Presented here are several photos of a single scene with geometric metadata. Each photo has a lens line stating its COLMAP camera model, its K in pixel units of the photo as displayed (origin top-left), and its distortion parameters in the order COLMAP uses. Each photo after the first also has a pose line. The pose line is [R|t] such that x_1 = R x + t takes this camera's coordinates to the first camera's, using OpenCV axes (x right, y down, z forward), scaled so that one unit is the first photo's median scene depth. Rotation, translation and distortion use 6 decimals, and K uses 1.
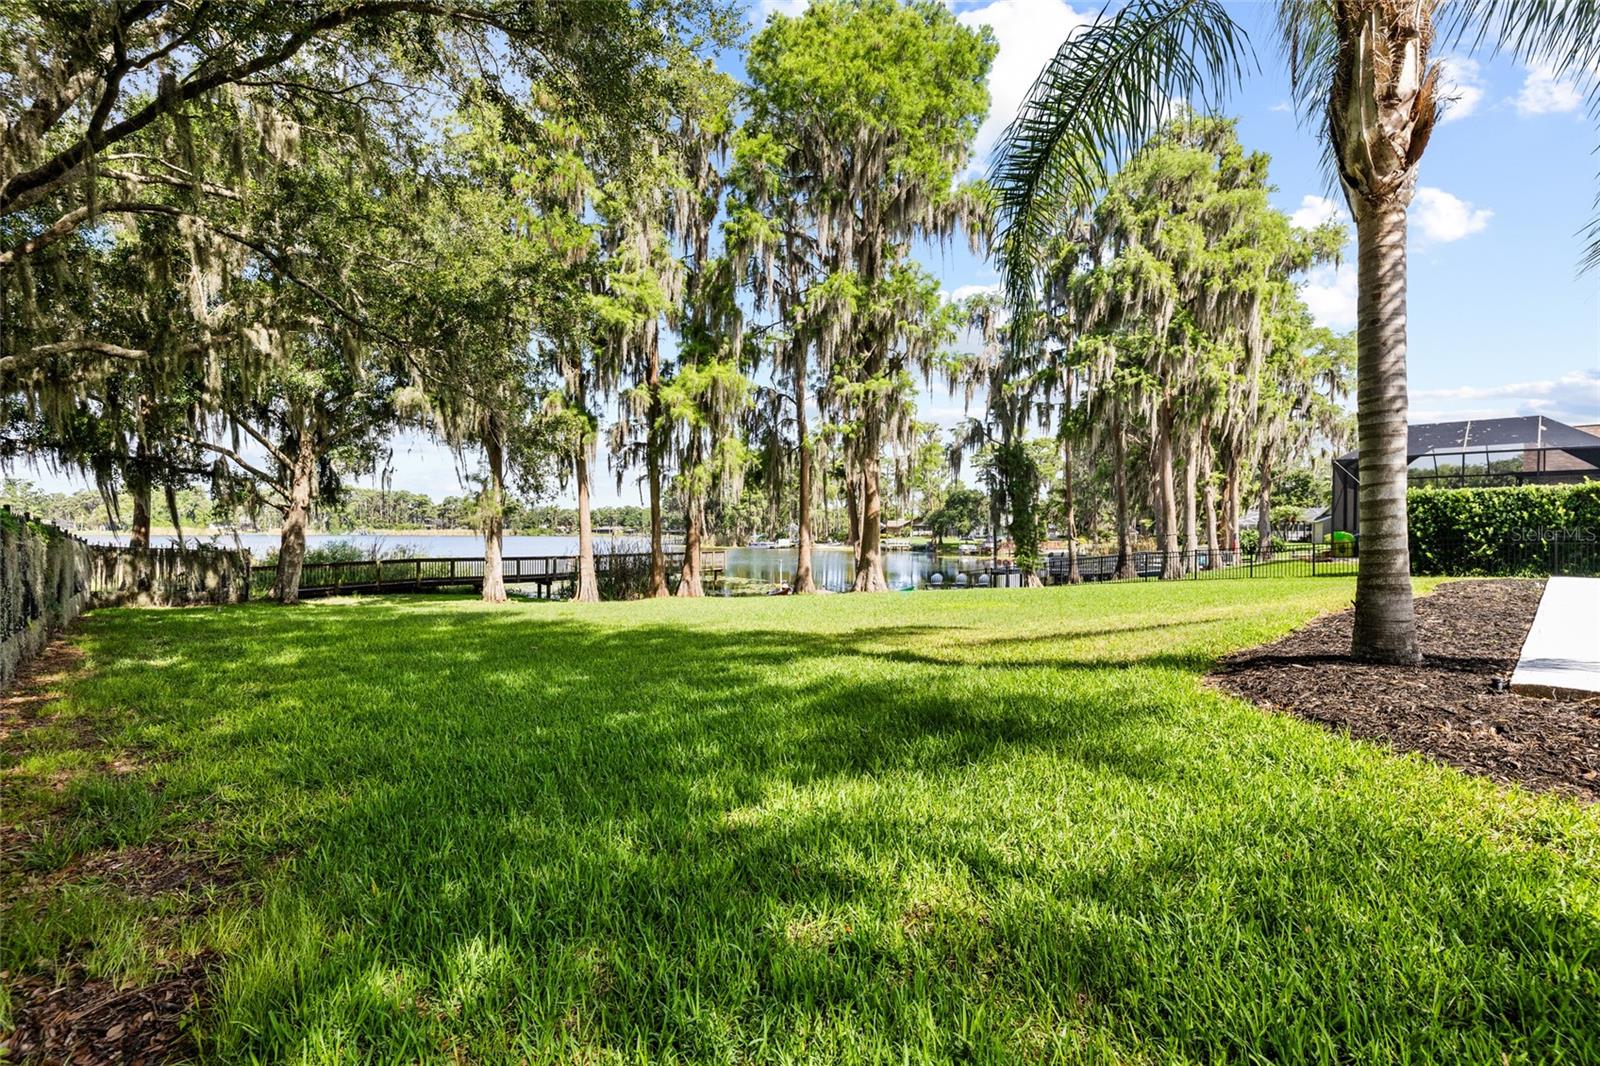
lens RADIAL K [[725.7, 0, 815.0], [0, 725.7, 538.3], [0, 0, 1]] dist [-0.002013, -0.000089]
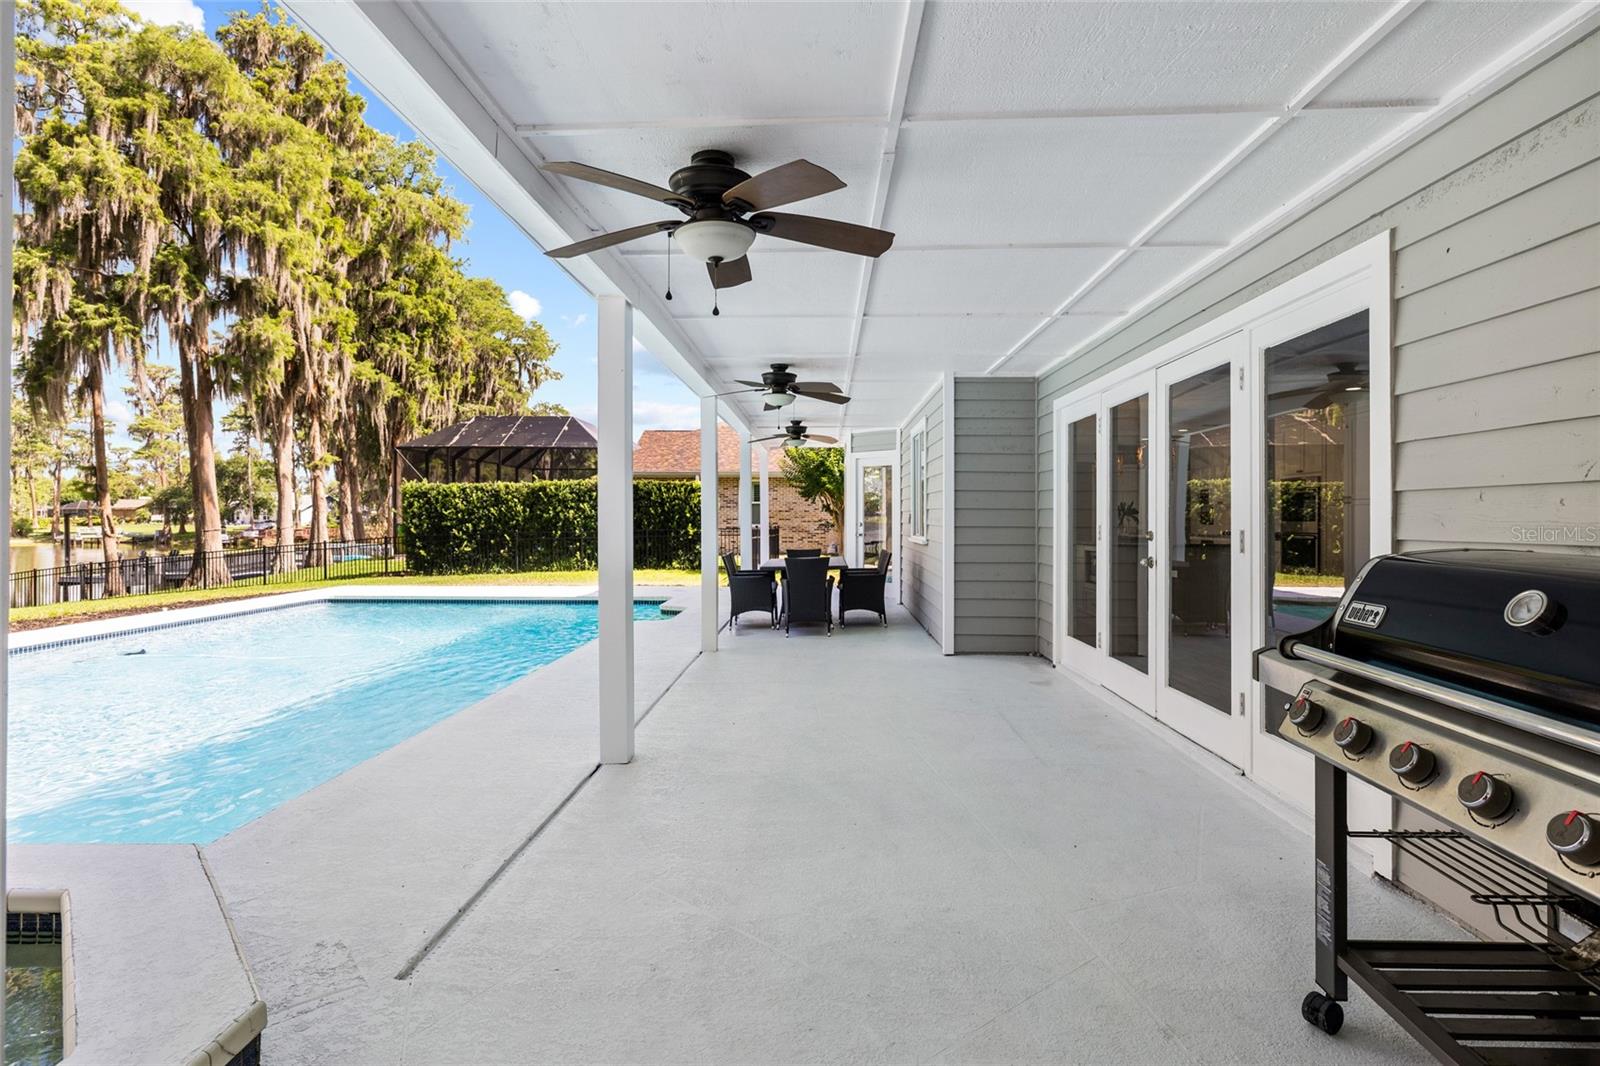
lens RADIAL K [[794.4, 0, 799.7], [0, 794.4, 519.7], [0, 0, 1]] dist [-0.003110, -0.000145]
pose [[0.722759, -0.001090, 0.691099, 0.404125], [0.003123, 0.999994, -0.001689, -0.013567], [-0.691093, 0.003379, 0.722758, -0.070305]]
